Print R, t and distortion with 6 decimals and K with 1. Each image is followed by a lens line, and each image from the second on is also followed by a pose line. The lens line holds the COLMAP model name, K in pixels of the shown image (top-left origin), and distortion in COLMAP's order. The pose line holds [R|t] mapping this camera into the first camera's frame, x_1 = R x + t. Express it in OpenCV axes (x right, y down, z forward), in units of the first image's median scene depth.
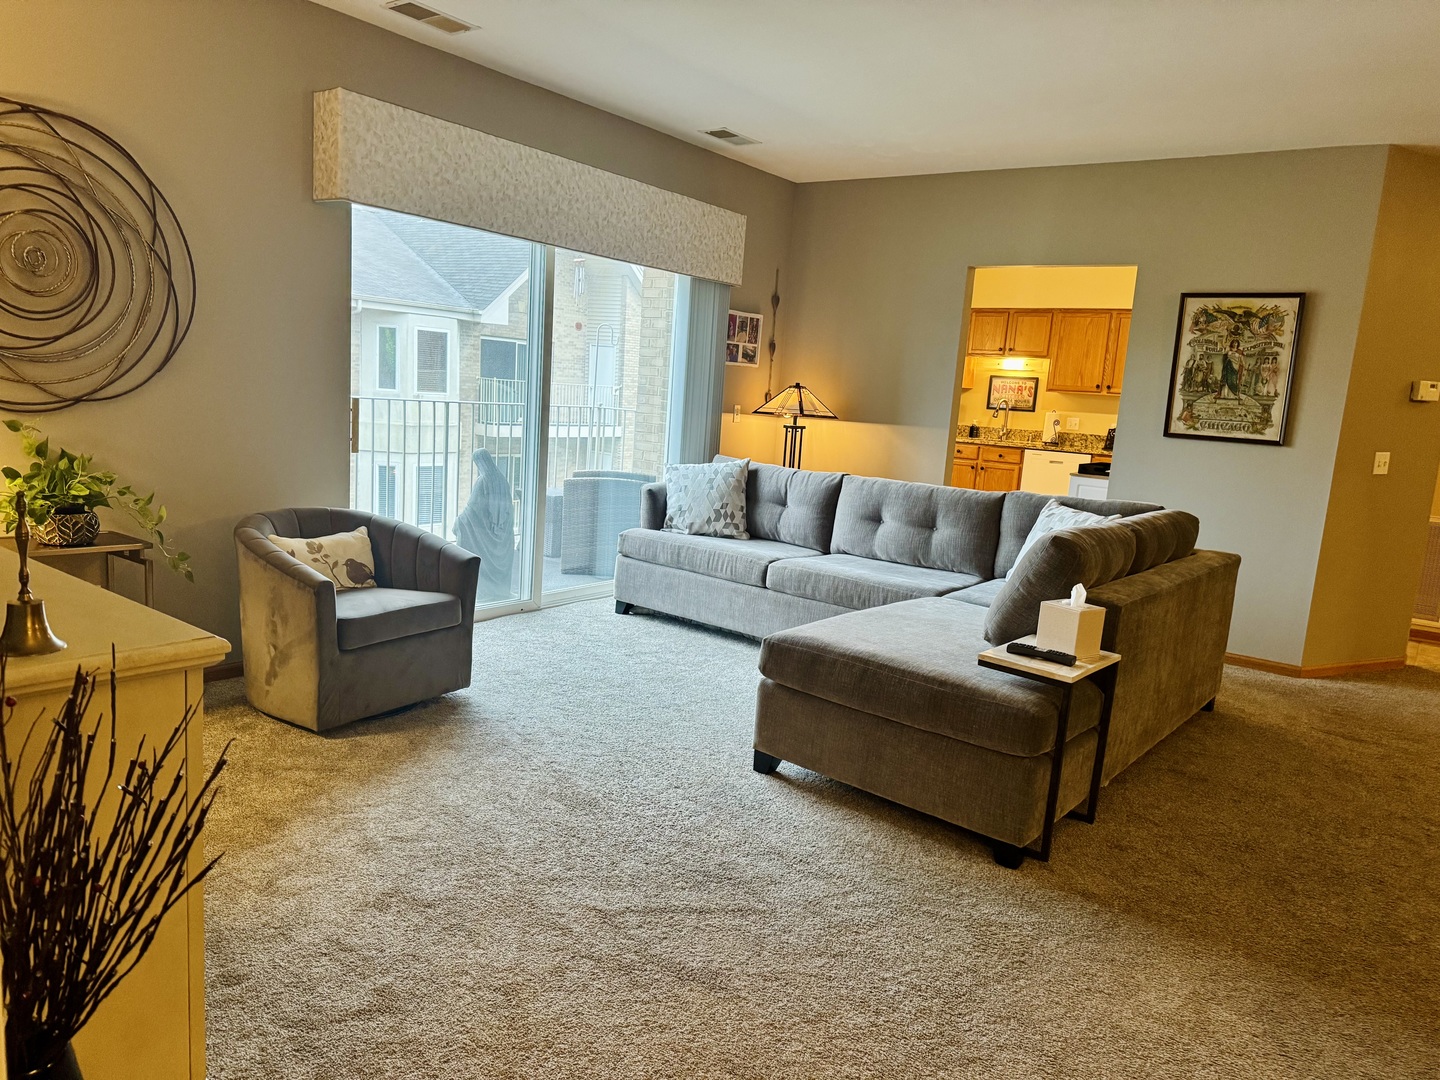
lens RADIAL K [[996.5, 0, 715.4], [0, 996.5, 546.7], [0, 0, 1]] dist [0.062562, -0.000454]
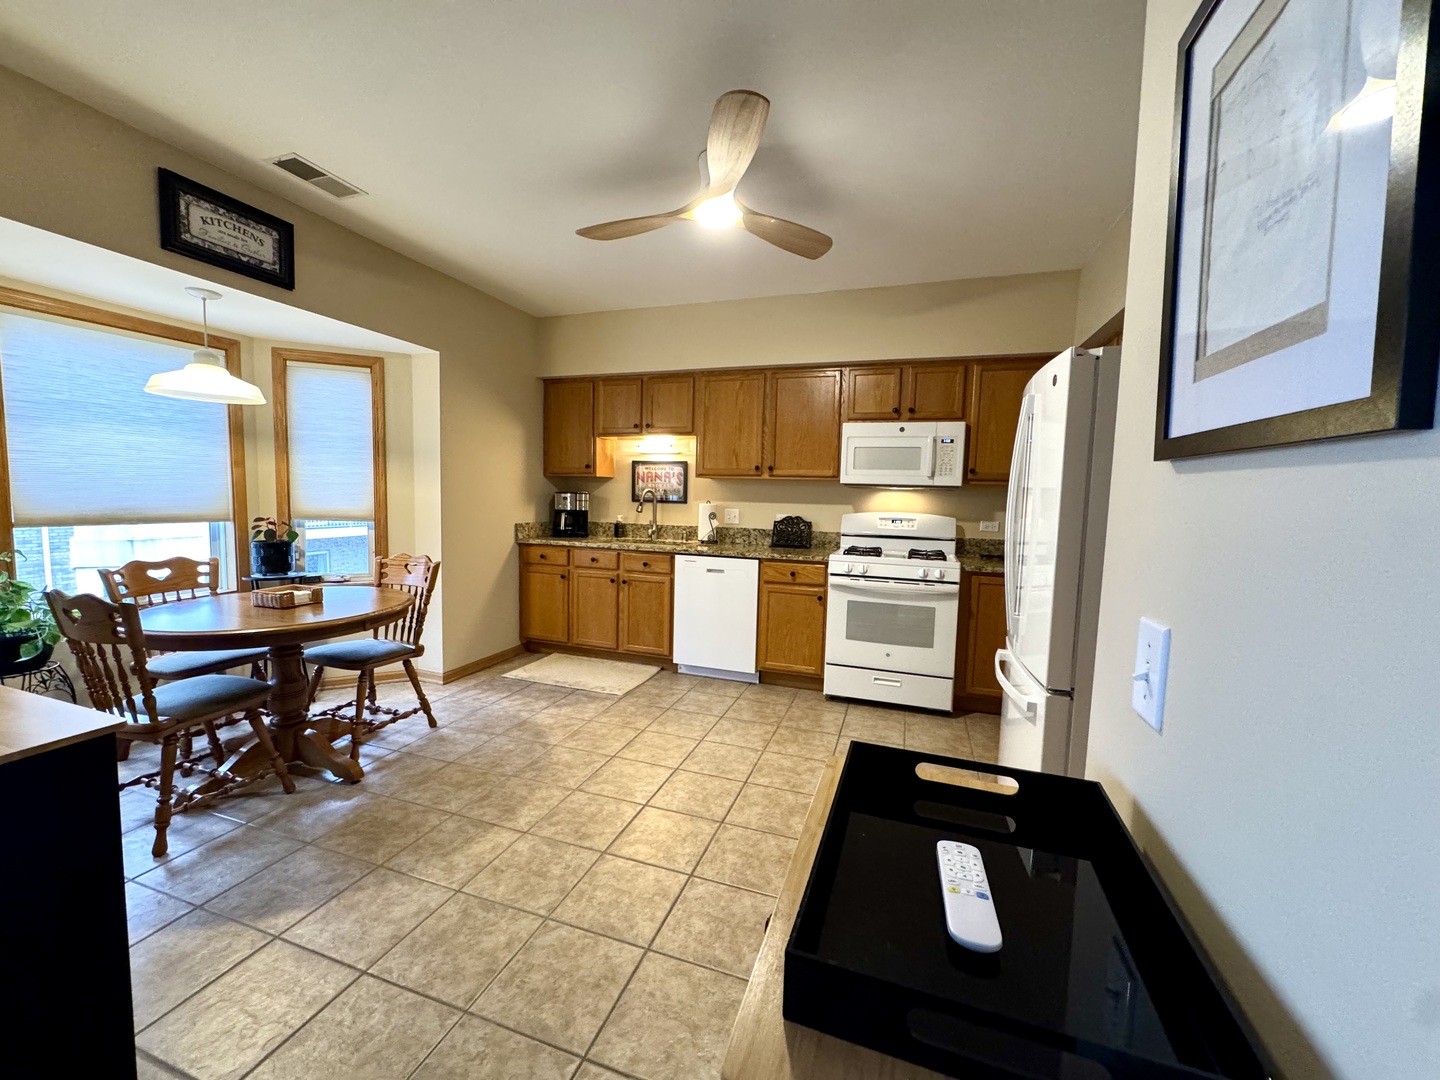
lens RADIAL K [[574.9, 0, 718.0], [0, 574.9, 535.3], [0, 0, 1]] dist [-0.002673, -0.000245]
pose [[0.951032, -0.067169, 0.301706, 0.204652], [0.088249, 0.994479, -0.056776, -0.081673], [-0.296227, 0.080621, 0.951709, 0.565099]]
